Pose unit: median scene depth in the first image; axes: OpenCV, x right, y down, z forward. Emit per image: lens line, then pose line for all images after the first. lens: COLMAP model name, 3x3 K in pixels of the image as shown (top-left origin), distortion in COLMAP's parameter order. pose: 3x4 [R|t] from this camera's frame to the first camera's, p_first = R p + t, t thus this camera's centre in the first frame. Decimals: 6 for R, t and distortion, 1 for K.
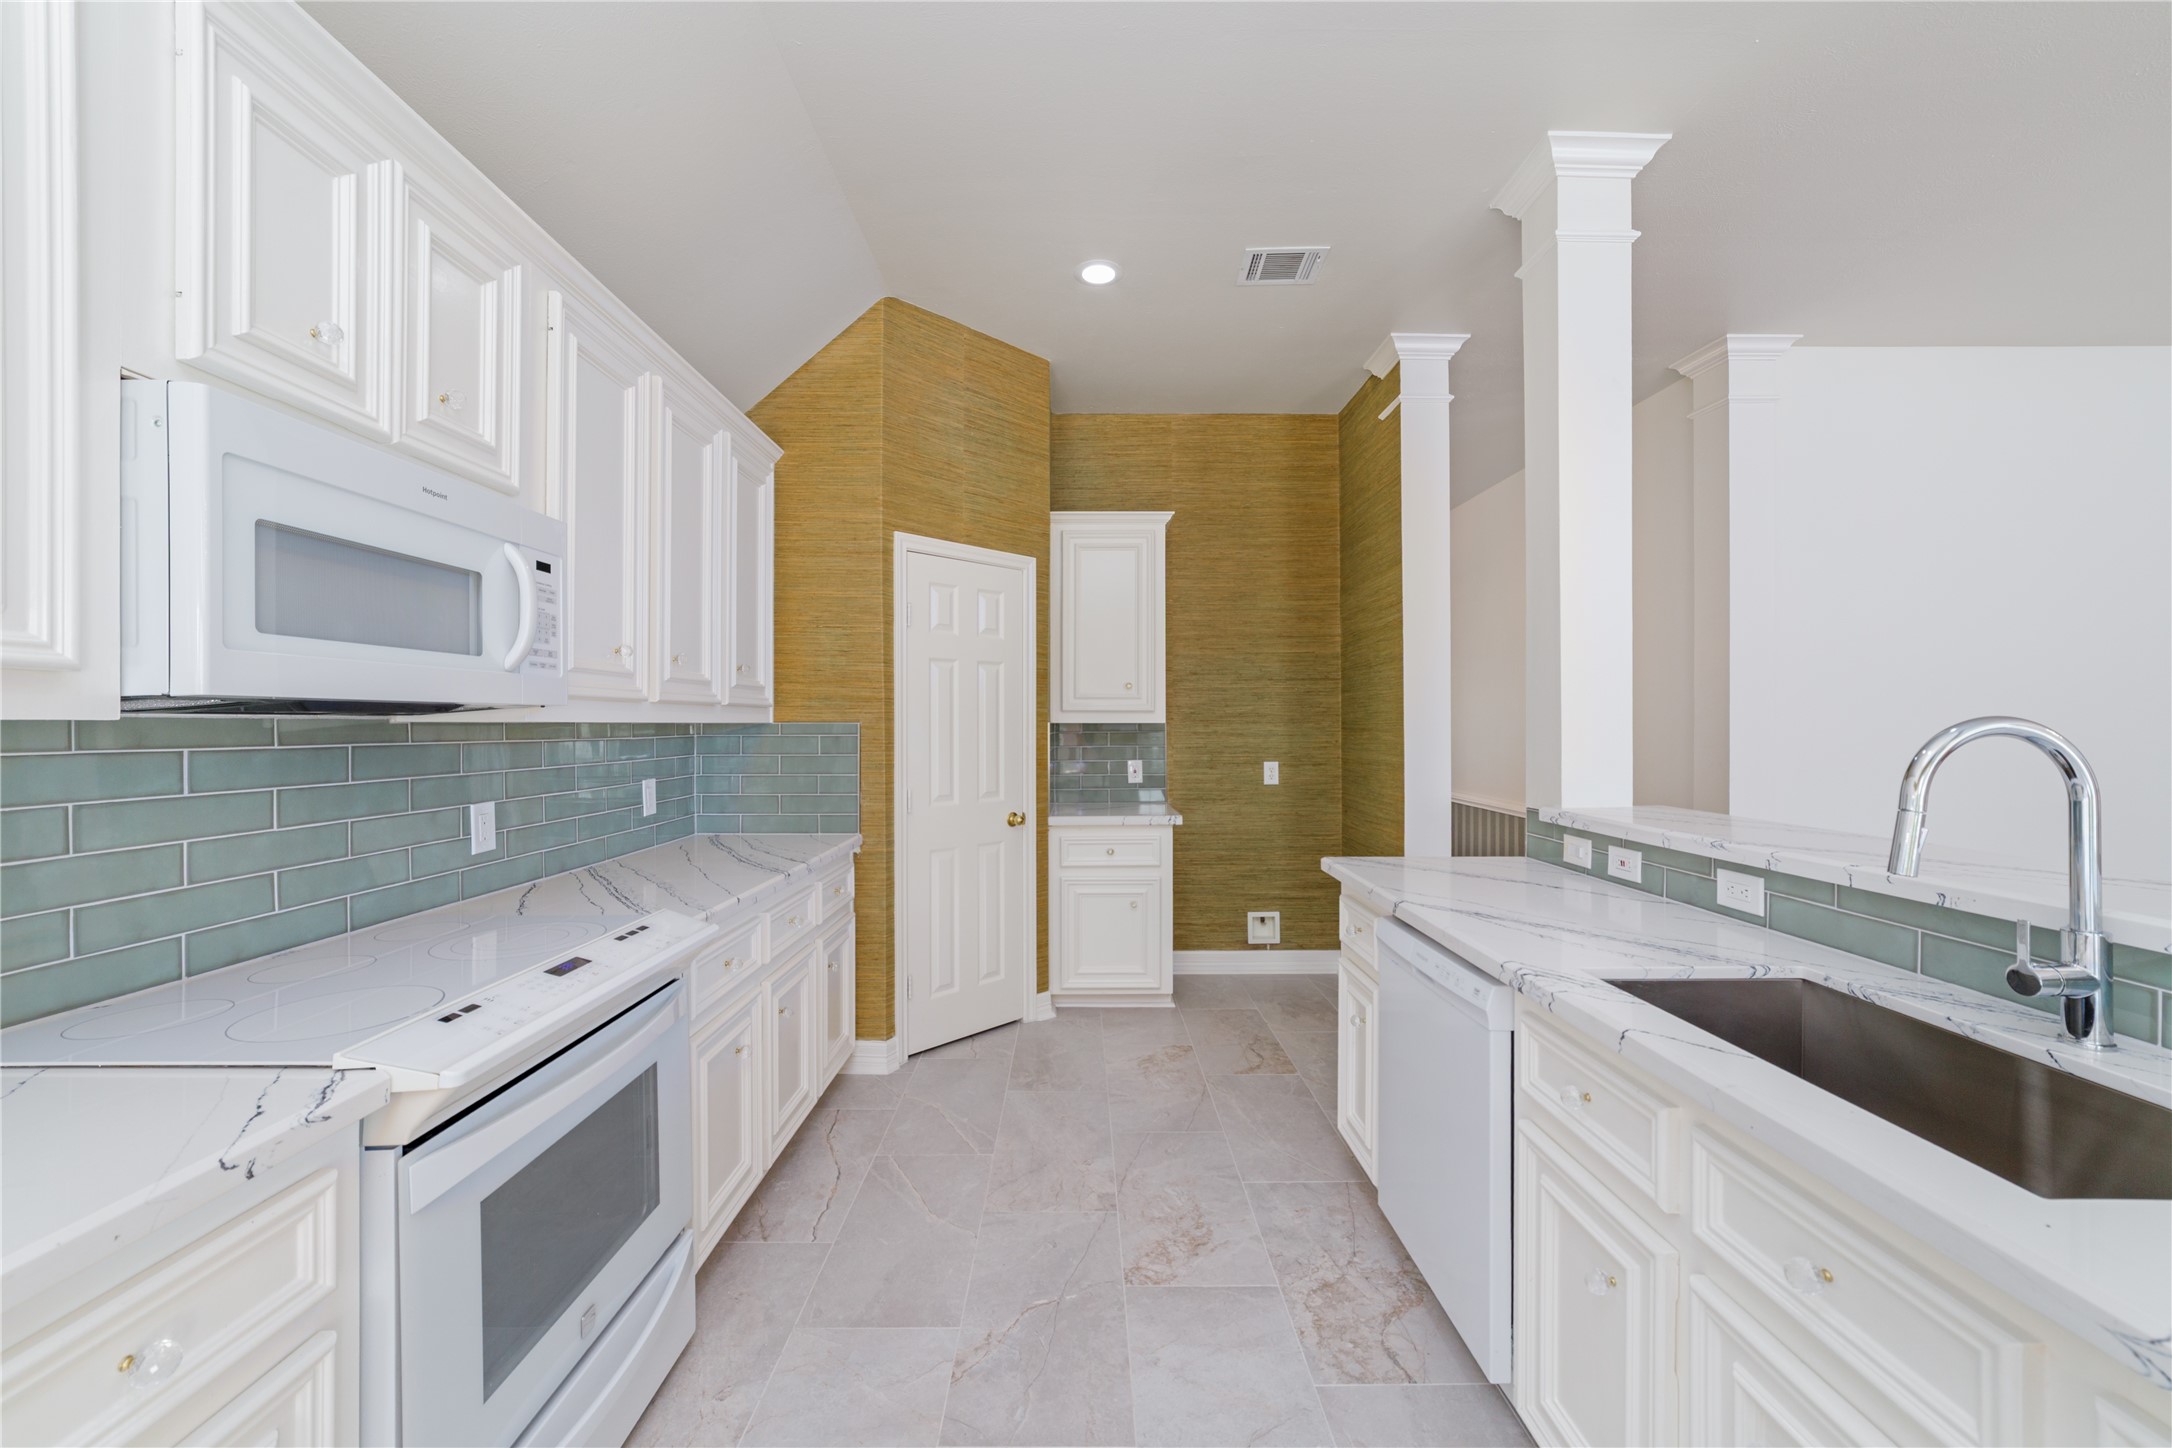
lens RADIAL K [[830.2, 0, 1089.3], [0, 830.2, 725.6], [0, 0, 1]] dist [-0.012363, 0.002027]
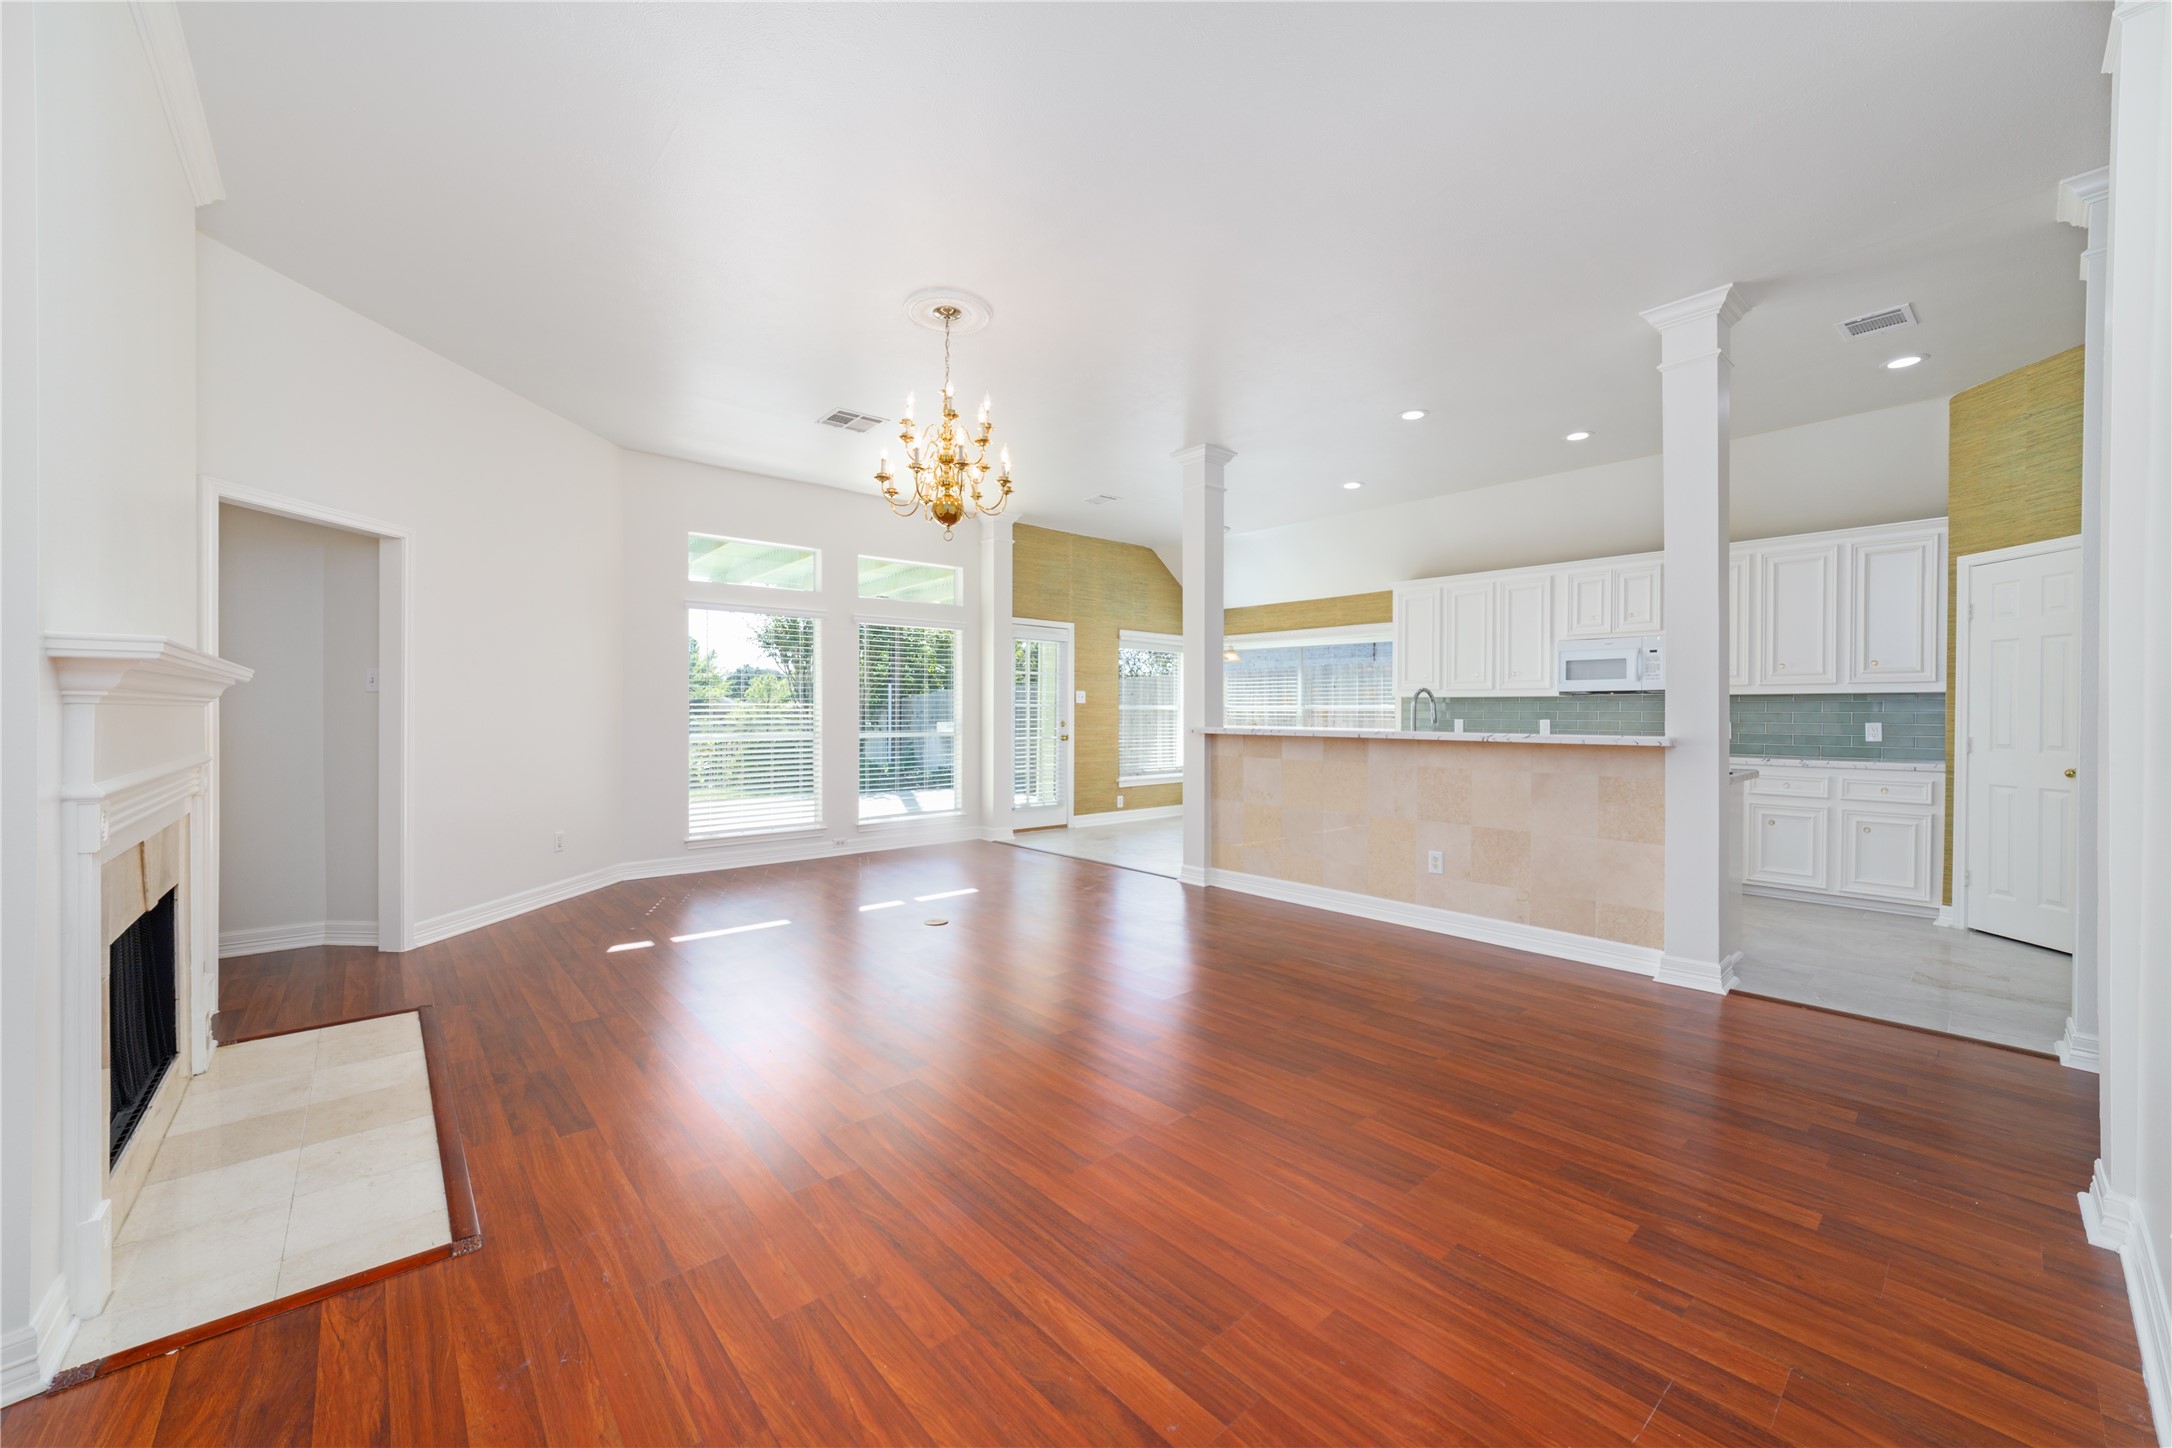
lens RADIAL K [[830.2, 0, 1090.4], [0, 830.2, 721.6], [0, 0, 1]] dist [-0.012363, 0.002027]
pose [[-0.751398, 0.005557, -0.659826, 1.839499], [-0.004893, 0.999890, 0.013994, 0.039422], [0.659832, 0.013744, -0.751288, 1.084612]]
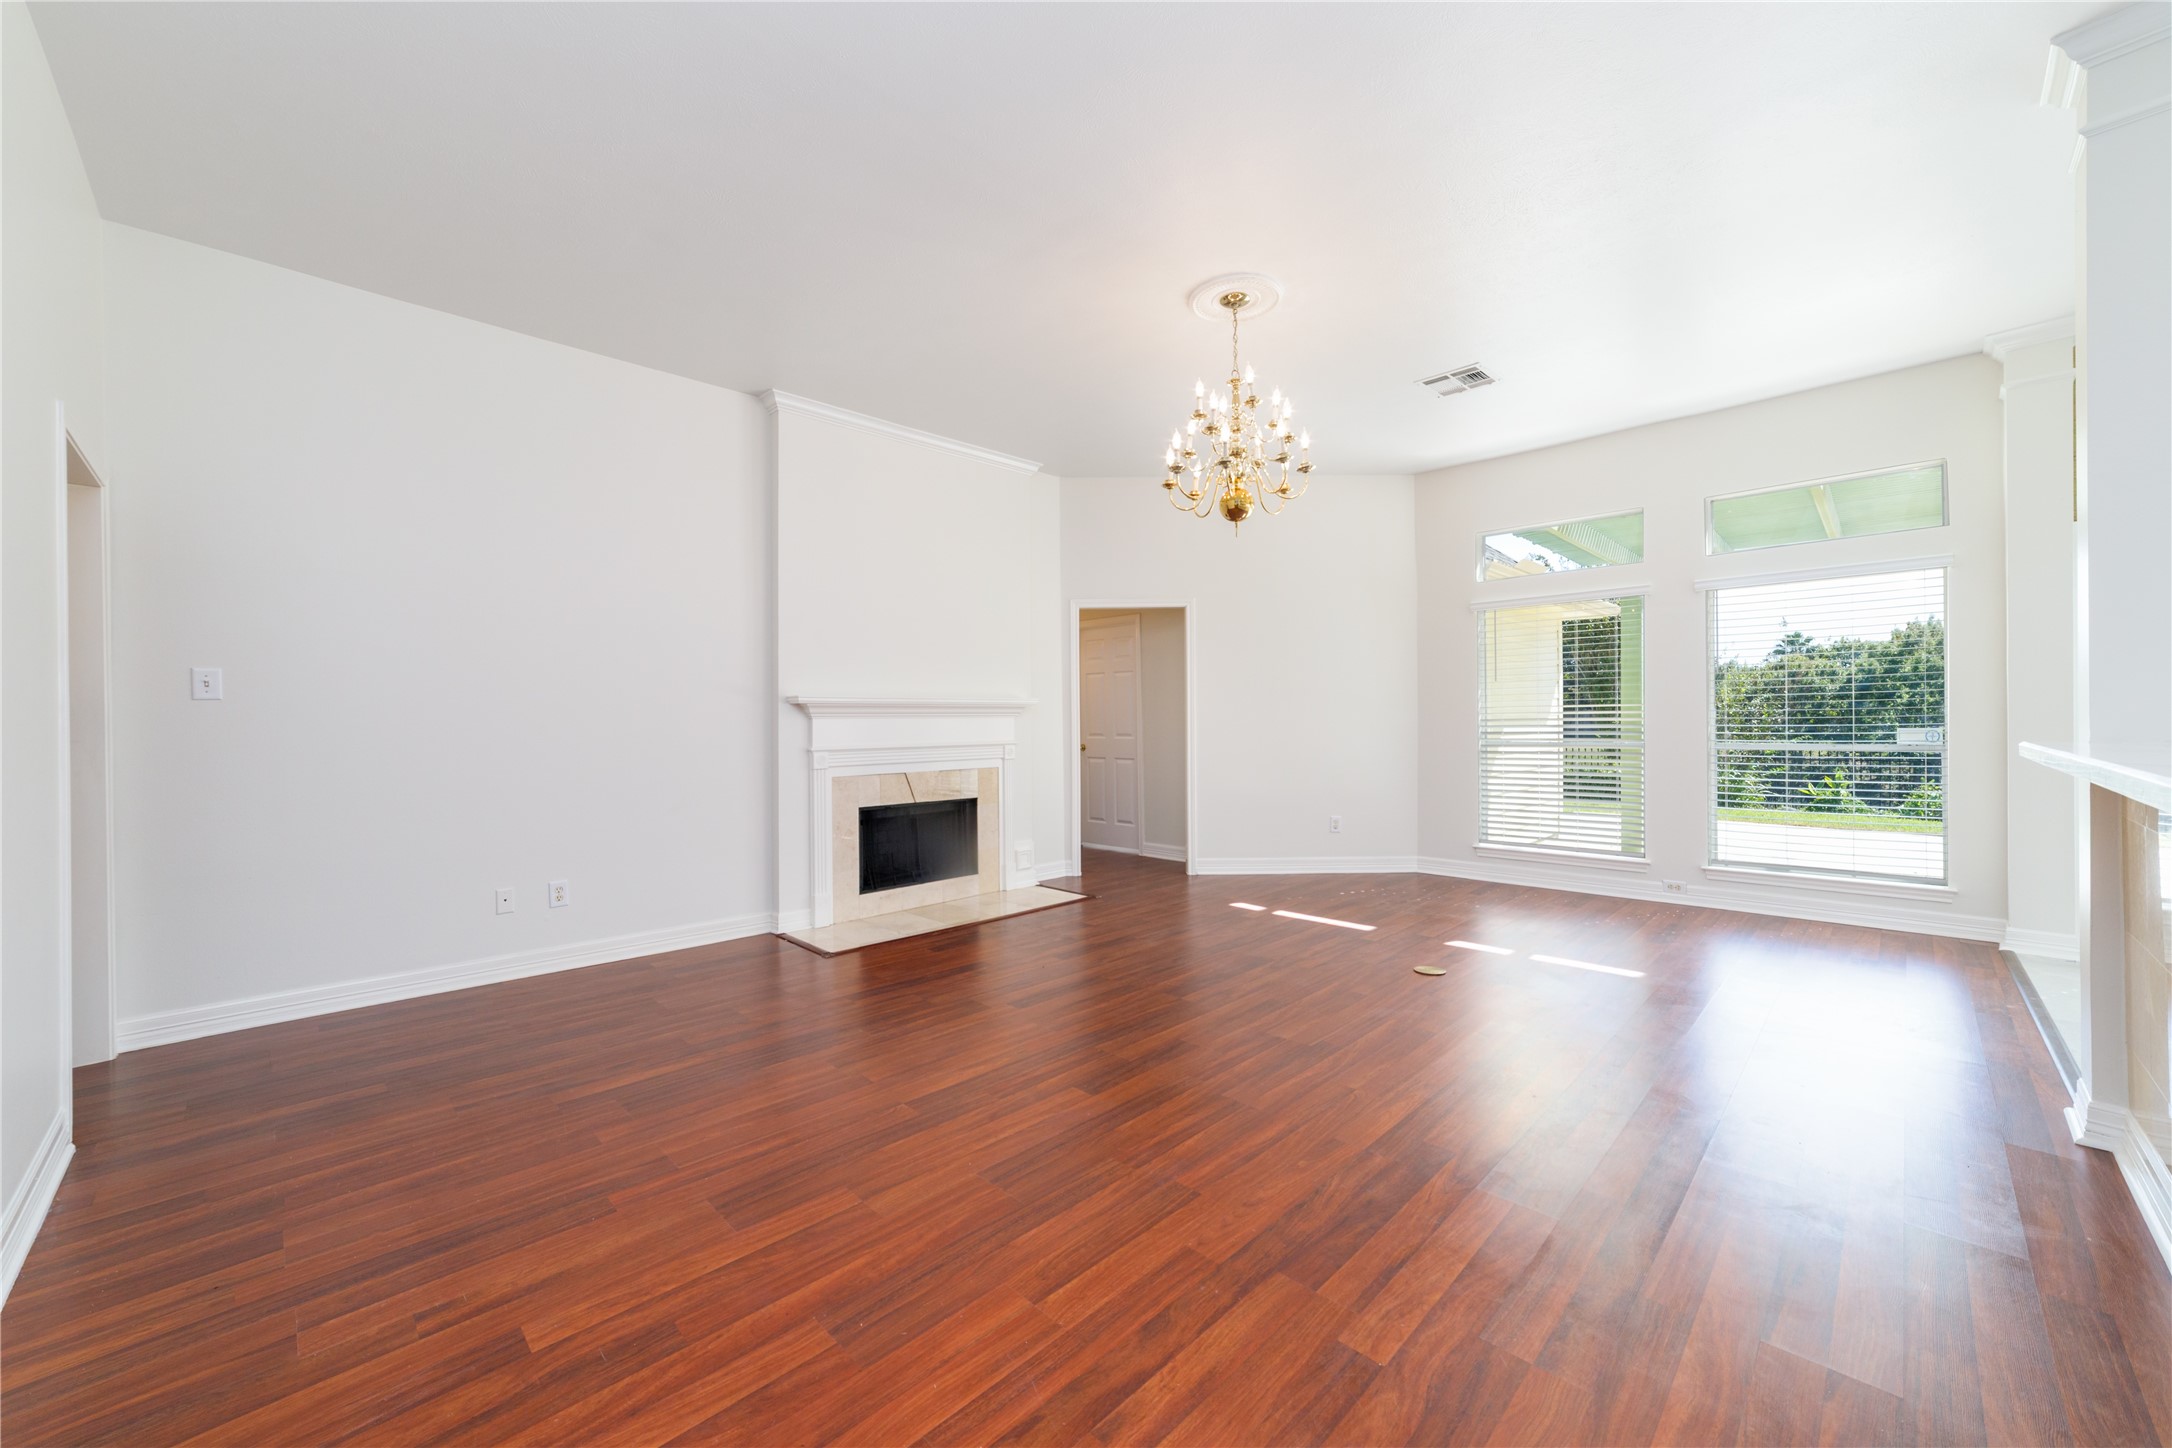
lens RADIAL K [[830.2, 0, 1083.1], [0, 830.2, 728.3], [0, 0, 1]] dist [-0.012363, 0.002027]
pose [[-0.700882, 0.000323, 0.713277, 0.594294], [0.010791, 0.999890, 0.010151, 0.044448], [-0.713195, 0.014811, -0.700809, 1.006397]]
